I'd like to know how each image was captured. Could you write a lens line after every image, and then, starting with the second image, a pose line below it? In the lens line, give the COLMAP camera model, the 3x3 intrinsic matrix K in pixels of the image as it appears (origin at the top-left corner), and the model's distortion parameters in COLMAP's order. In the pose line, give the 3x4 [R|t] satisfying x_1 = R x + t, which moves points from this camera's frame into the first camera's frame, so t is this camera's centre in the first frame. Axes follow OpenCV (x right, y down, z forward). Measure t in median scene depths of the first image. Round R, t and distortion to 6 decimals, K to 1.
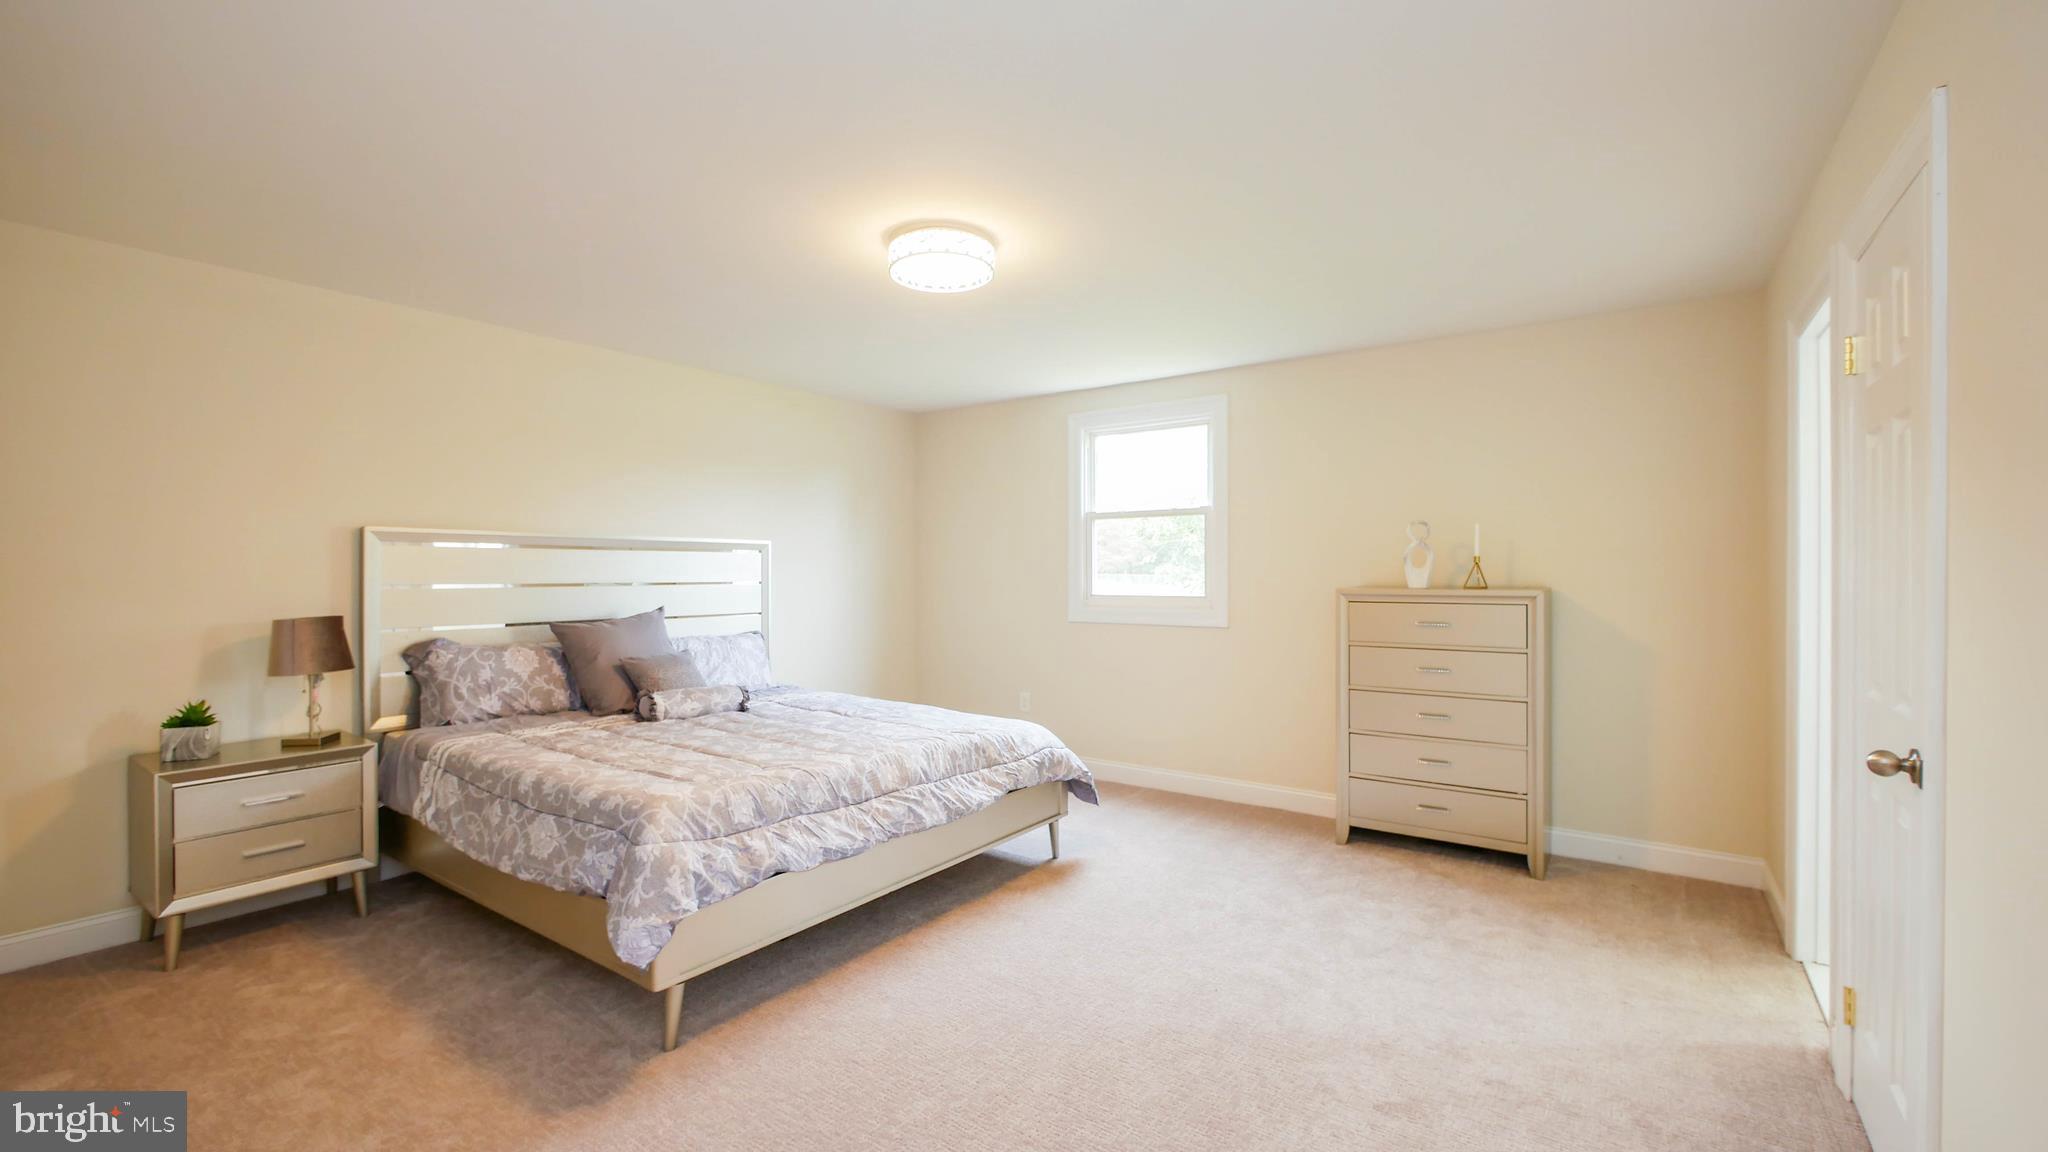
lens RADIAL K [[844.7, 0, 1021.7], [0, 844.7, 569.7], [0, 0, 1]] dist [-0.010595, 0.000026]
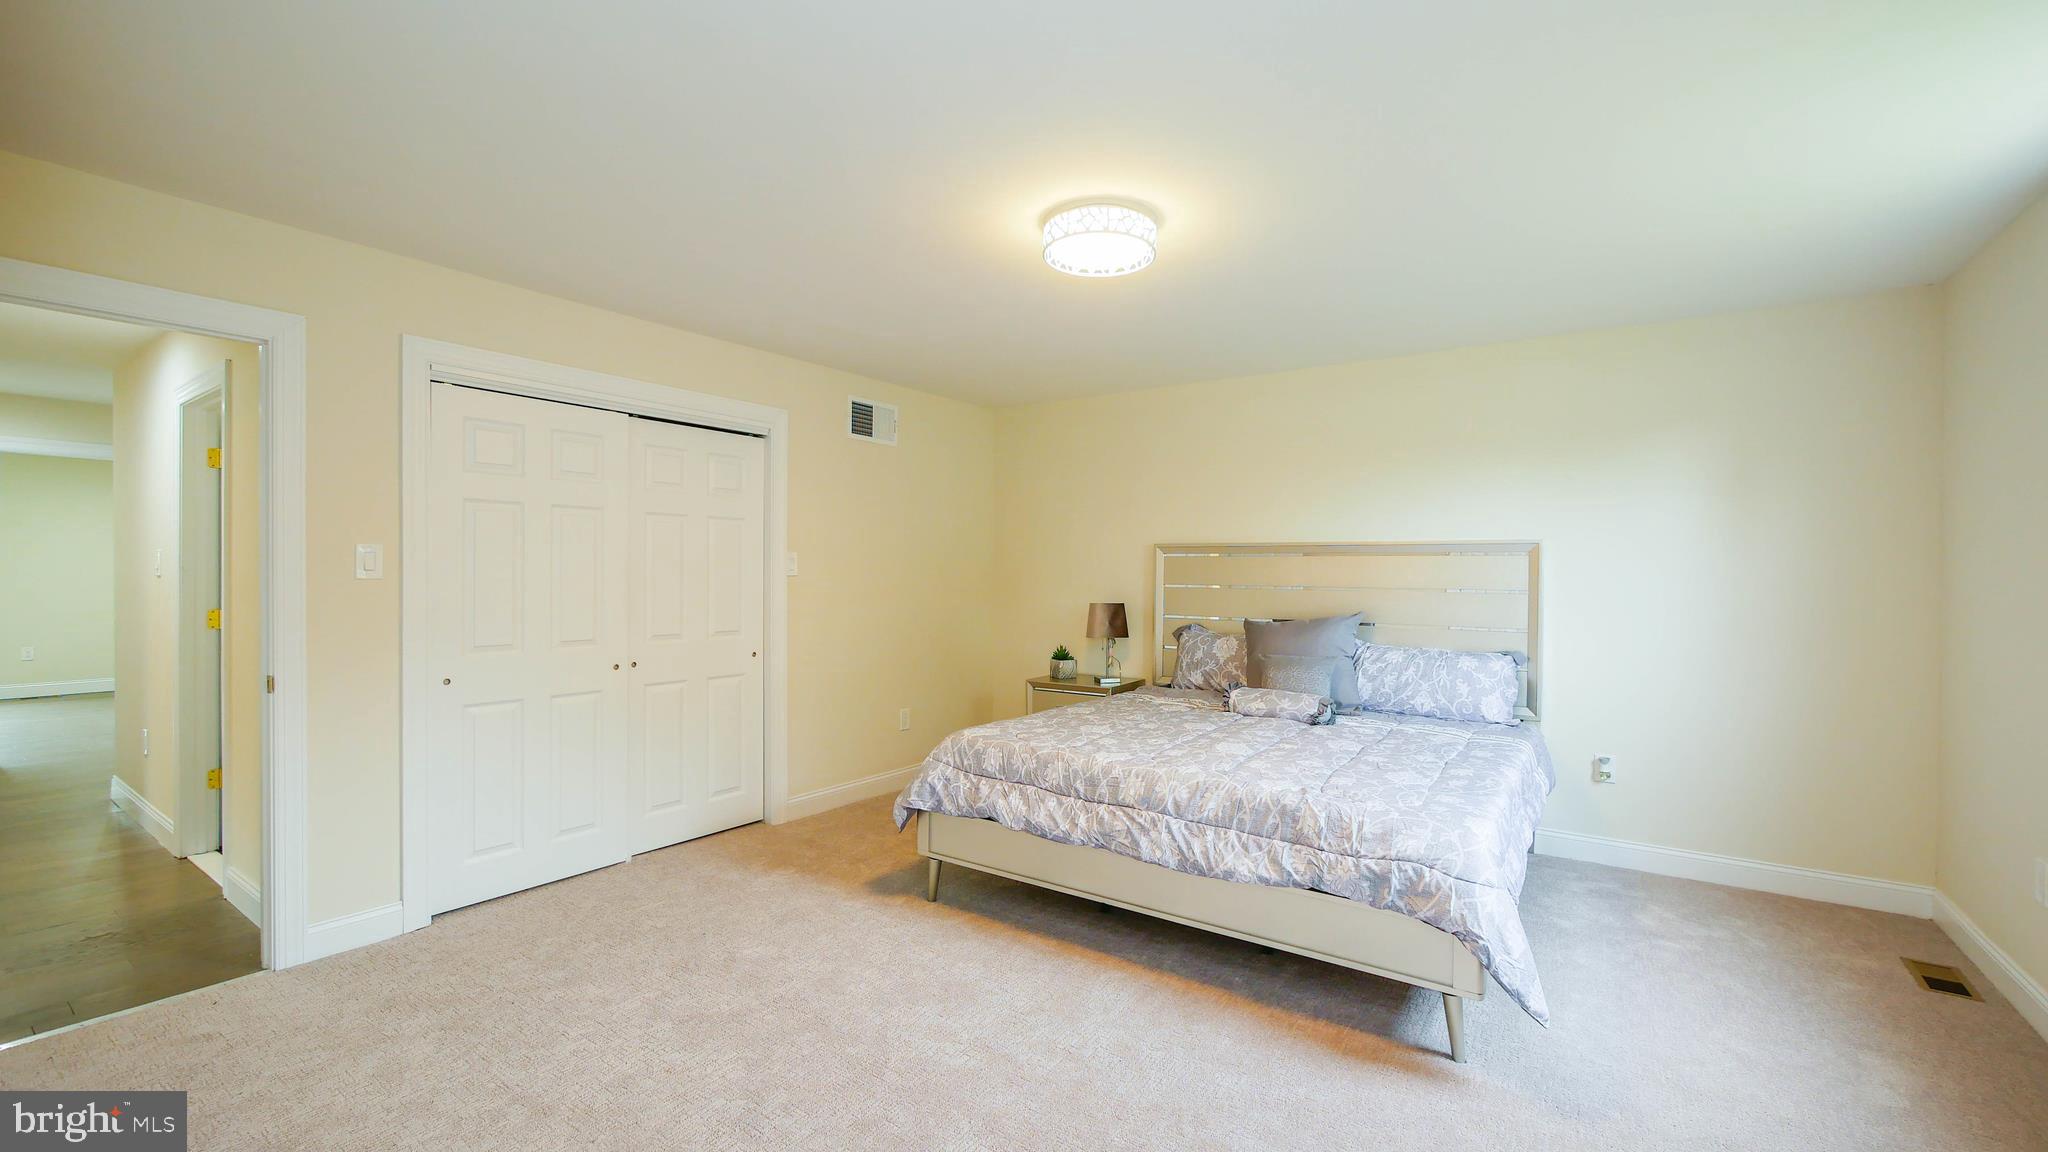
lens RADIAL K [[842.2, 0, 1023.3], [0, 842.2, 581.8], [0, 0, 1]] dist [-0.012649, 0.000477]
pose [[0.002248, 0.009694, -0.999950, 0.782675], [-0.002888, 0.999949, 0.009687, 0.000649], [0.999993, 0.002866, 0.002276, 0.867716]]
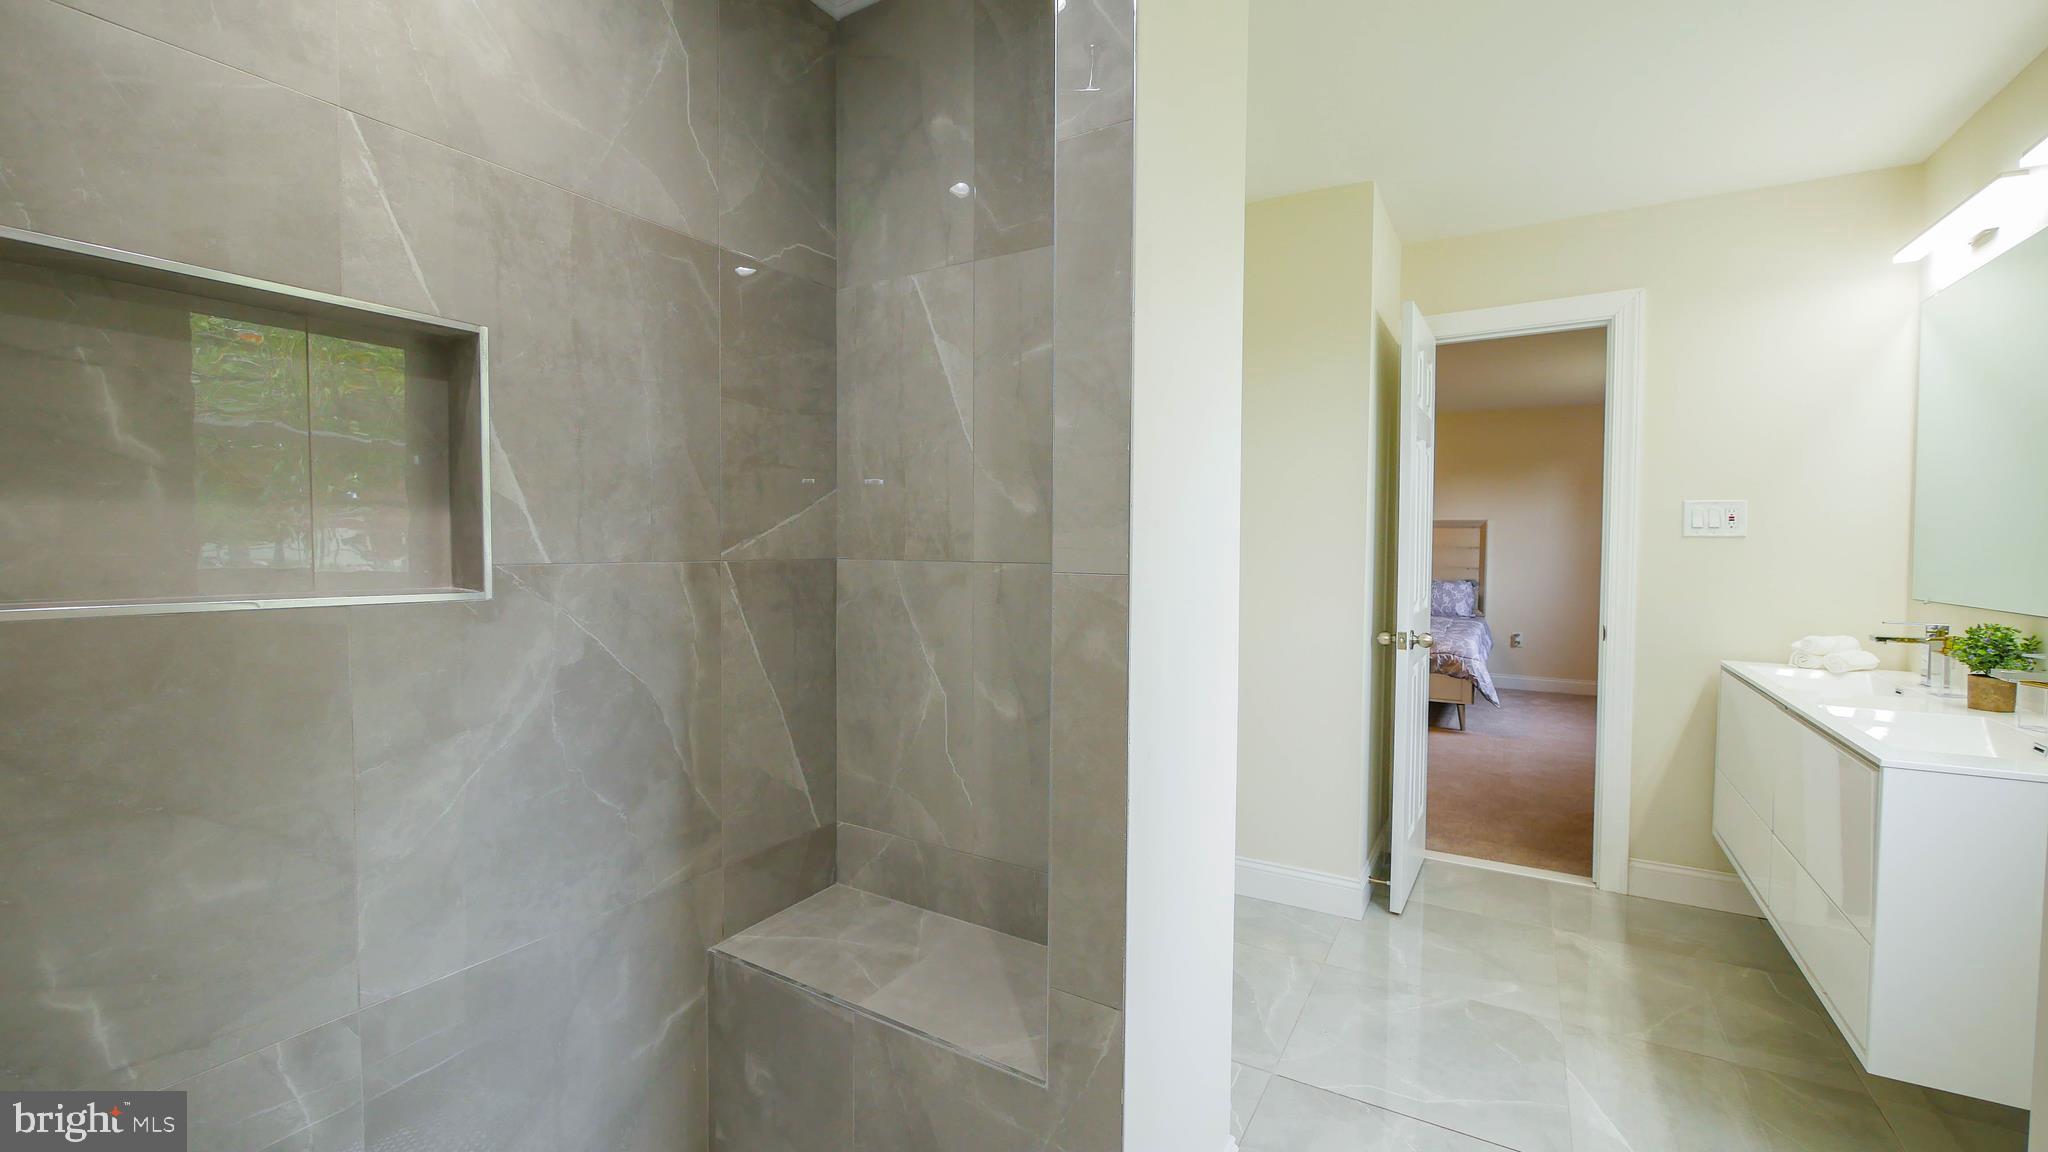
lens RADIAL K [[842.2, 0, 1023.3], [0, 842.2, 581.8], [0, 0, 1]] dist [-0.012649, 0.000477]
pose [[0.084805, 0.047216, -0.995278, 1.820490], [-0.005188, 0.998884, 0.046945, 0.016355], [0.996384, 0.001182, 0.084955, 0.113126]]
